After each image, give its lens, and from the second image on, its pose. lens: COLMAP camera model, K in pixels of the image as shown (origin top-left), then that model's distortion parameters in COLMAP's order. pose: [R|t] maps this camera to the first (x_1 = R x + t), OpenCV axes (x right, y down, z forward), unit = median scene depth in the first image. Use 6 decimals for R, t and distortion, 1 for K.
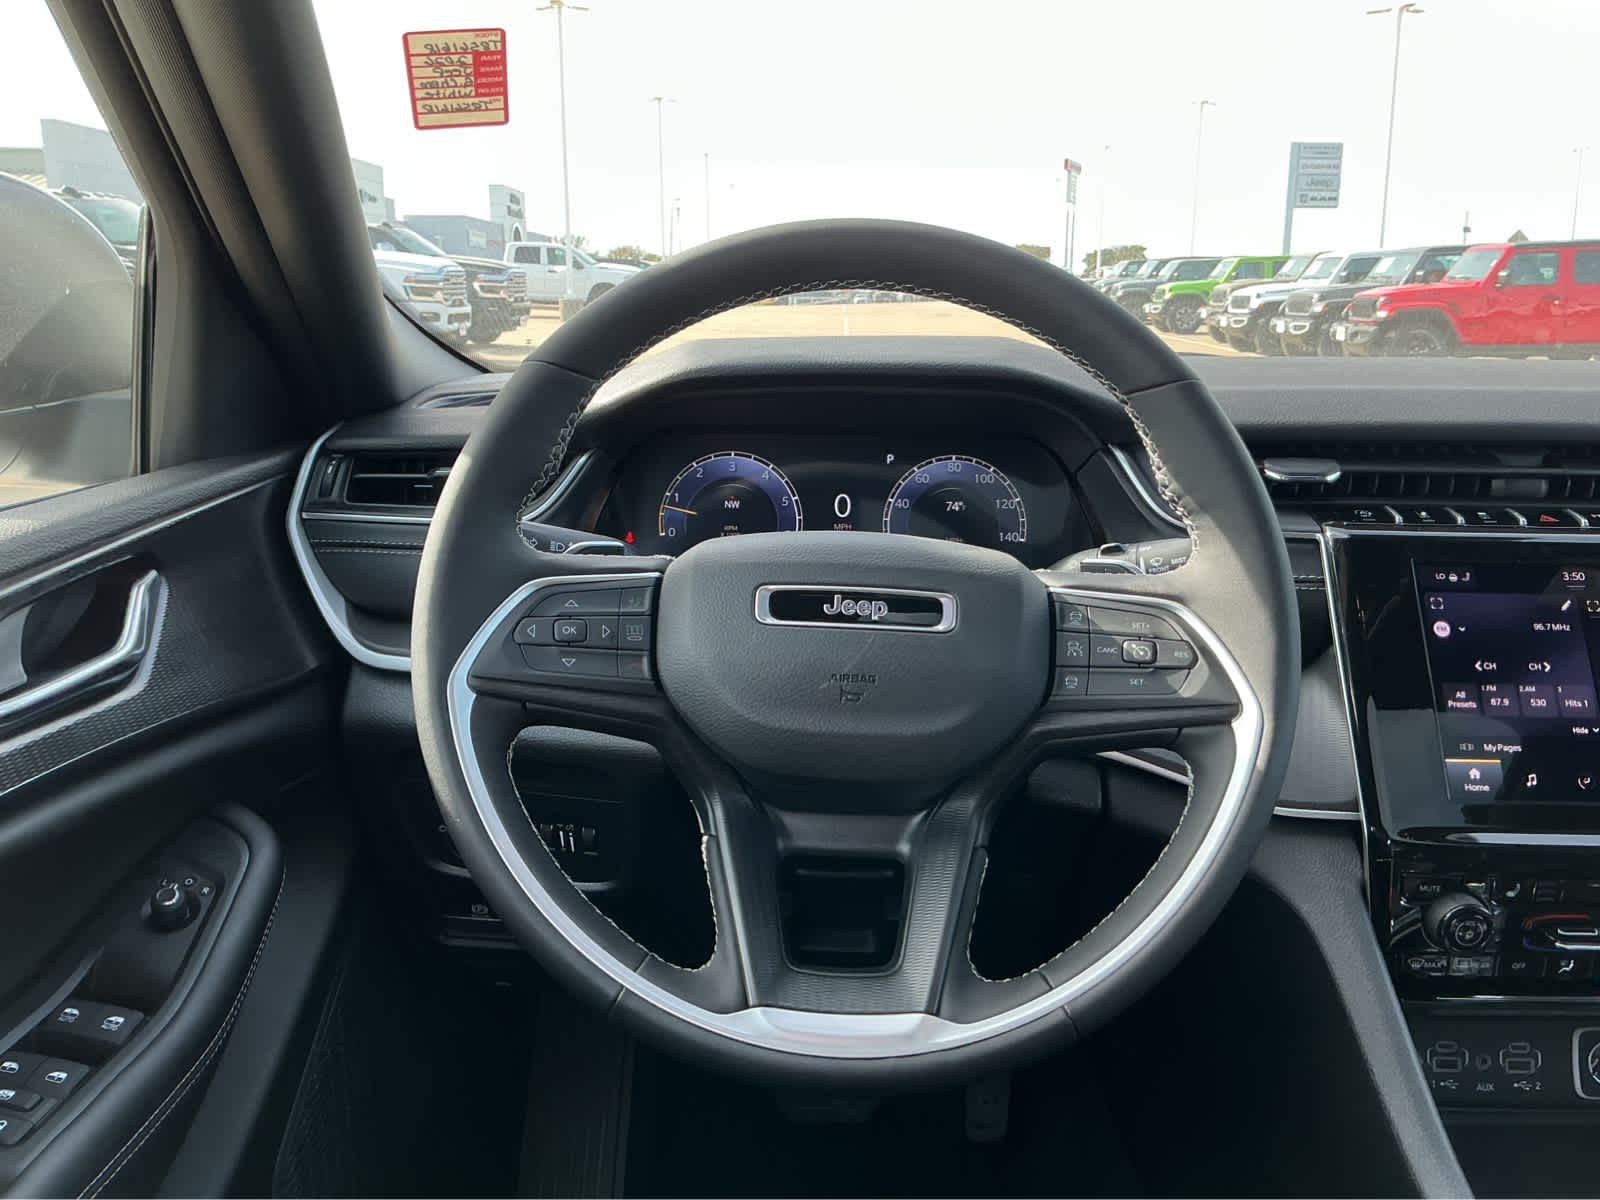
lens RADIAL K [[1319.5, 0, 803.7], [0, 1319.5, 604.5], [0, 0, 1]] dist [0.111715, -0.219899]
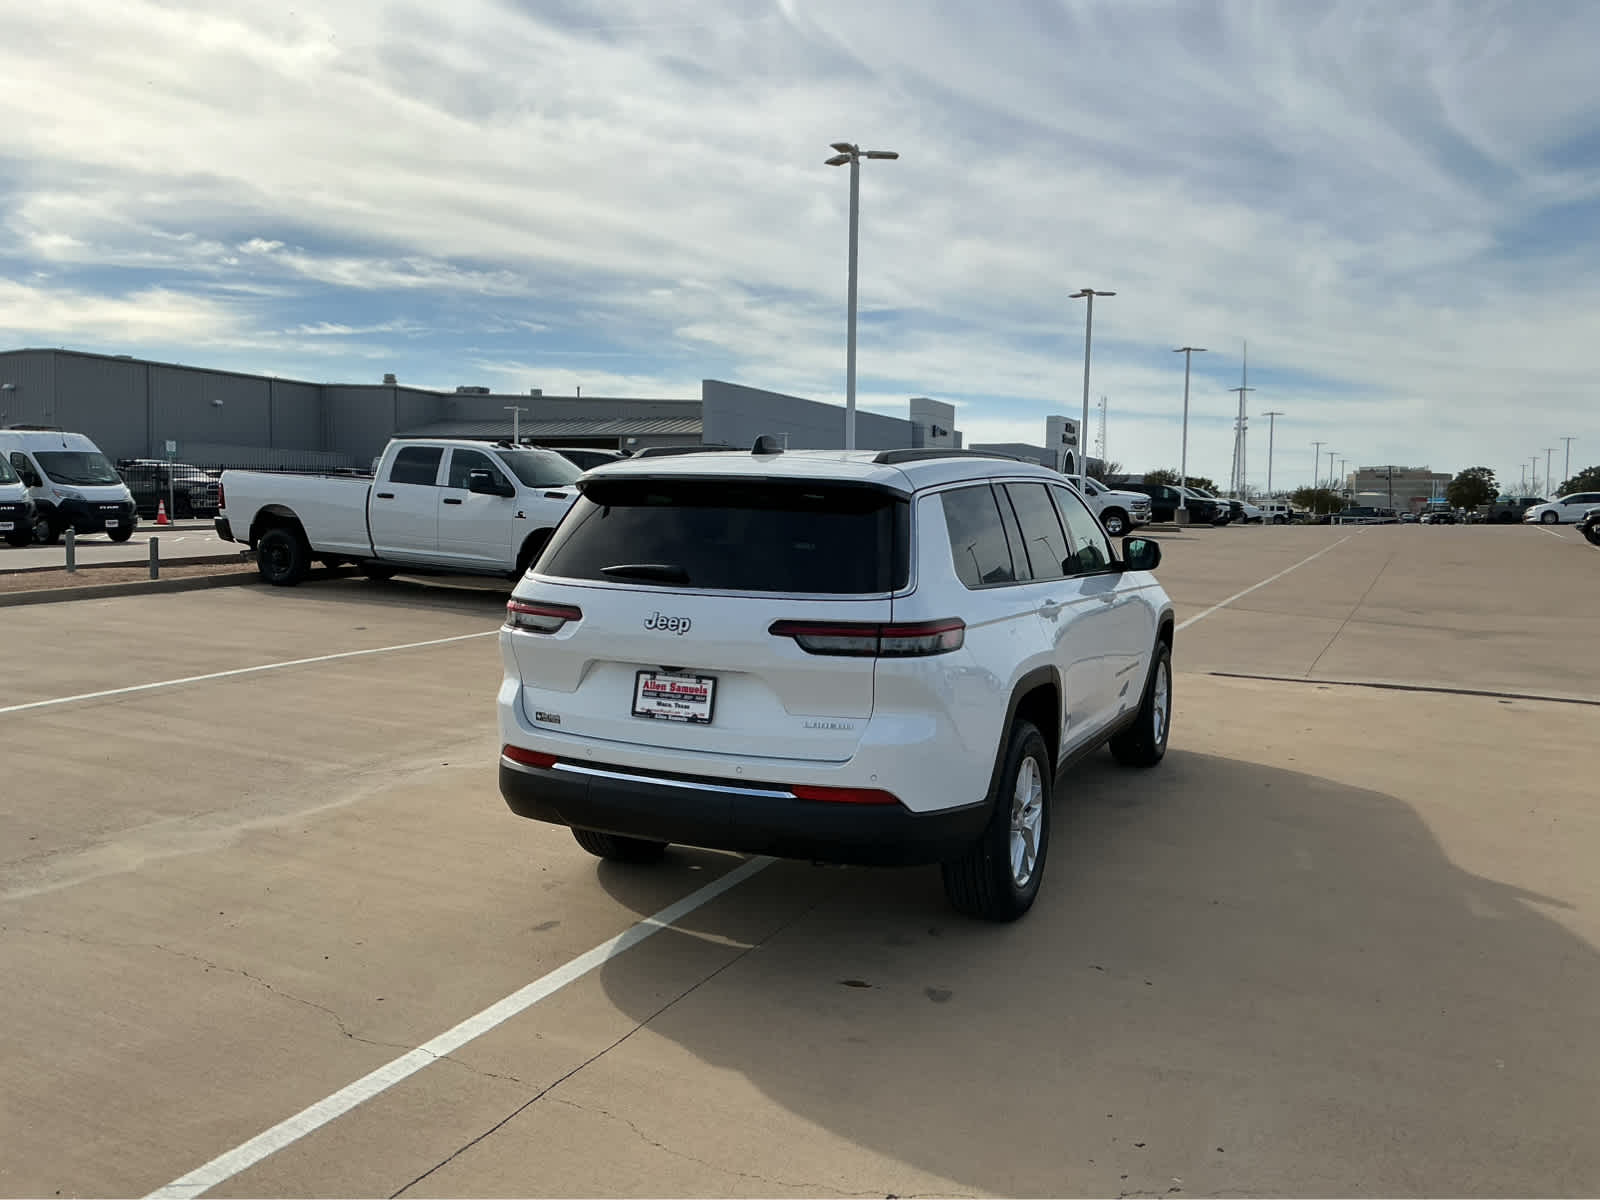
lens RADIAL K [[1319.5, 0, 803.7], [0, 1319.5, 604.5], [0, 0, 1]] dist [0.111715, -0.219899]
pose [[0.917162, 0.040386, -0.396462, 0.072011], [-0.102352, 0.985352, -0.136405, 0.036022], [0.385145, 0.165684, 0.907861, -0.176523]]
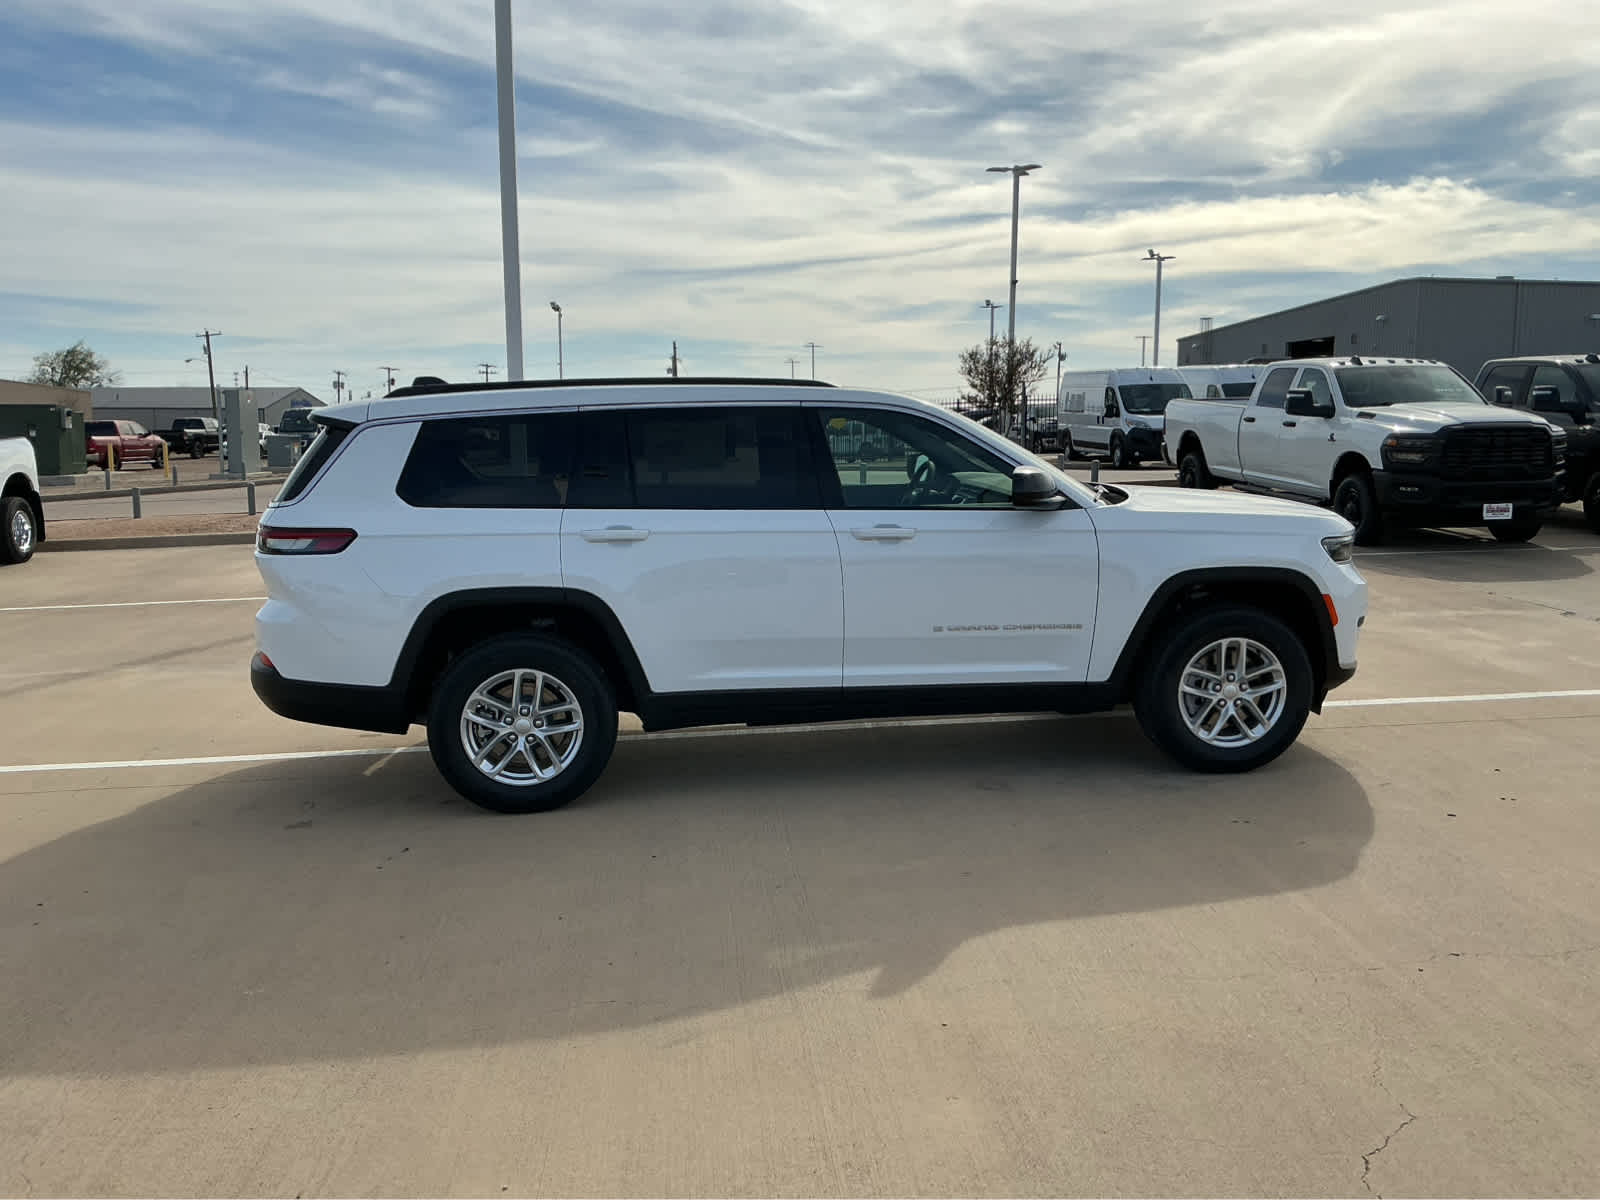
lens RADIAL K [[1327.9, 0, 800.0], [0, 1327.9, 600.0], [0, 0, 1]] dist [0.066199, -0.103050]
pose [[0.139508, 0.127704, -0.981952, 0.194182], [-0.220353, 0.970788, 0.094946, 0.000483], [0.965392, 0.203131, 0.163572, -0.027925]]
